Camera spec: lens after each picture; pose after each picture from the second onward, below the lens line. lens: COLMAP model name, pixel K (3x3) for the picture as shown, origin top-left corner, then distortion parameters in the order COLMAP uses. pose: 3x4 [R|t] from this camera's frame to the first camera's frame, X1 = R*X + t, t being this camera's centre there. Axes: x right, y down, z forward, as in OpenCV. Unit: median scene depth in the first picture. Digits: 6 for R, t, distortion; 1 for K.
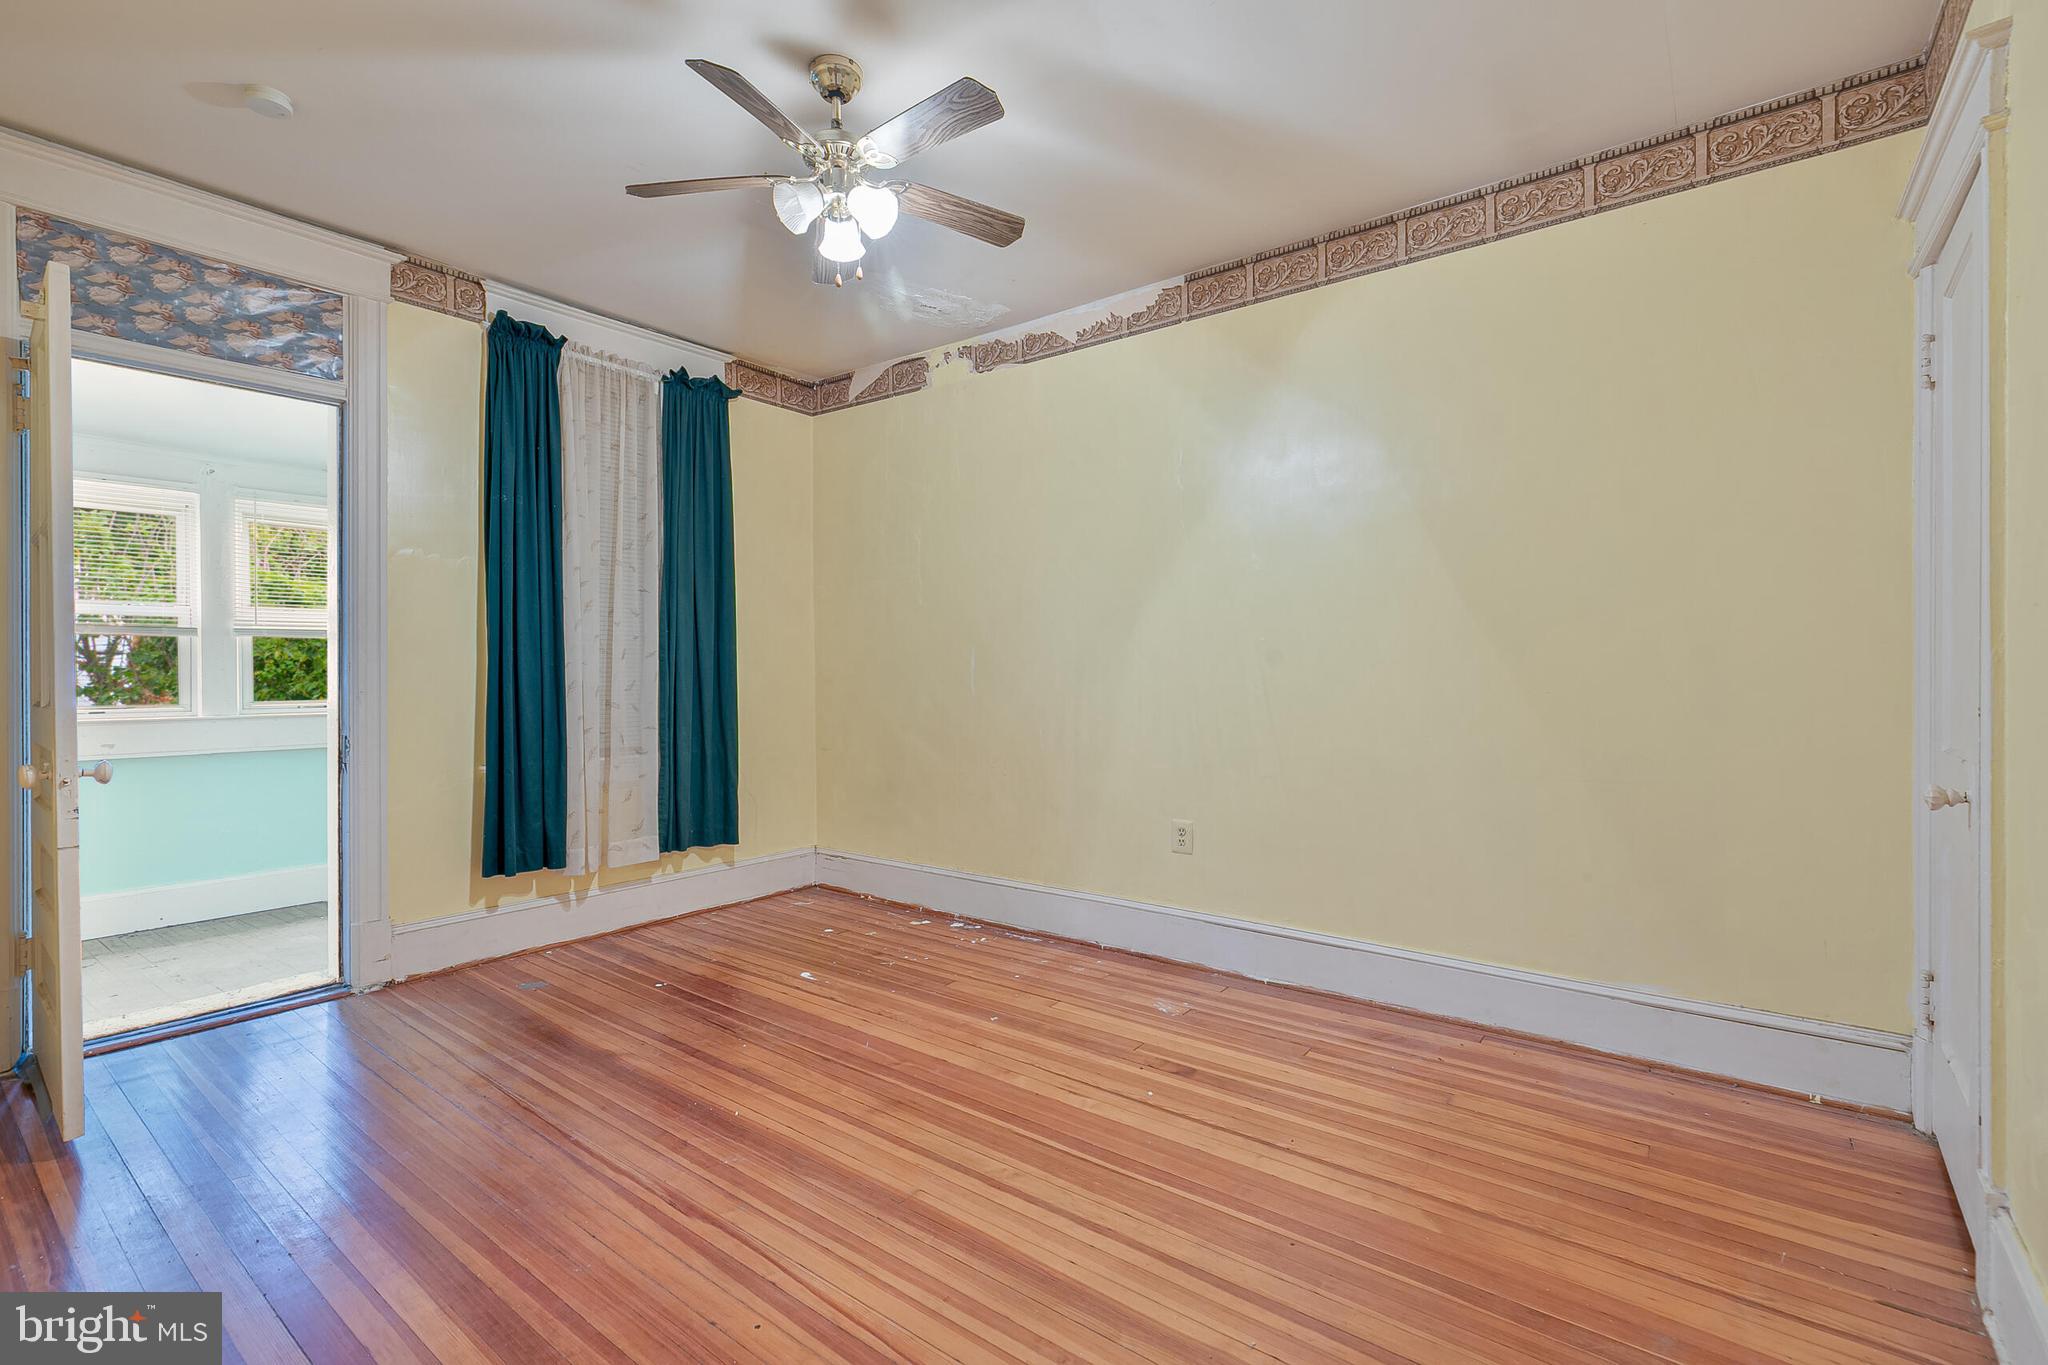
lens RADIAL K [[911.7, 0, 1016.5], [0, 911.7, 677.1], [0, 0, 1]] dist [0.010762, -0.000393]
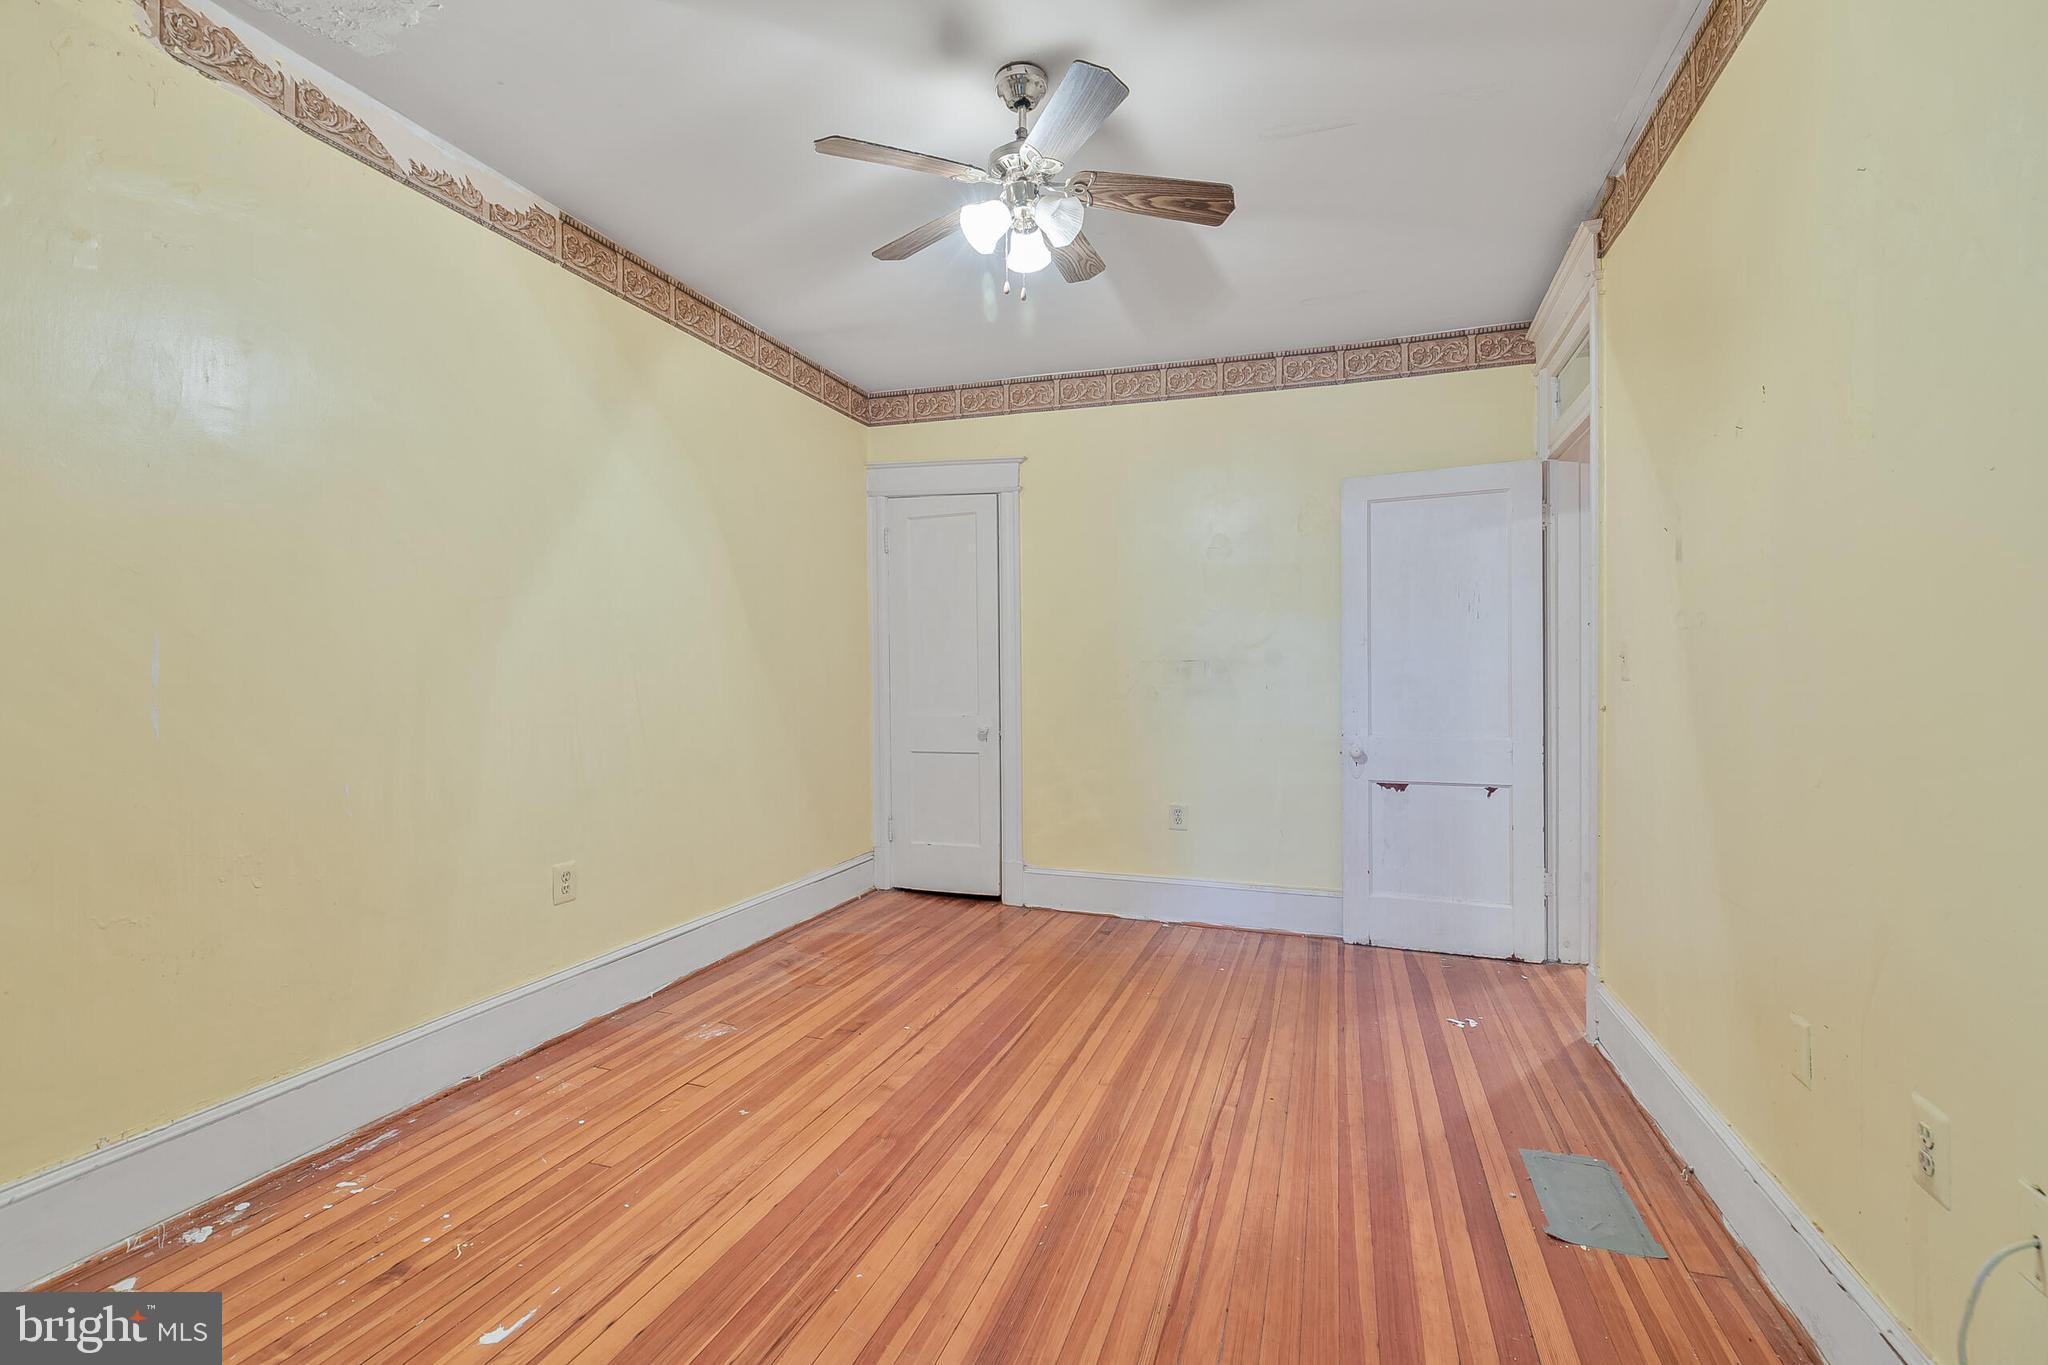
lens RADIAL K [[911.7, 0, 1031.3], [0, 911.7, 675.0], [0, 0, 1]] dist [0.010762, -0.000393]
pose [[-0.324415, -0.000140, 0.945915, -0.941123], [0.006966, 0.999973, 0.002537, -0.017540], [-0.945889, 0.007412, -0.324405, 1.089930]]
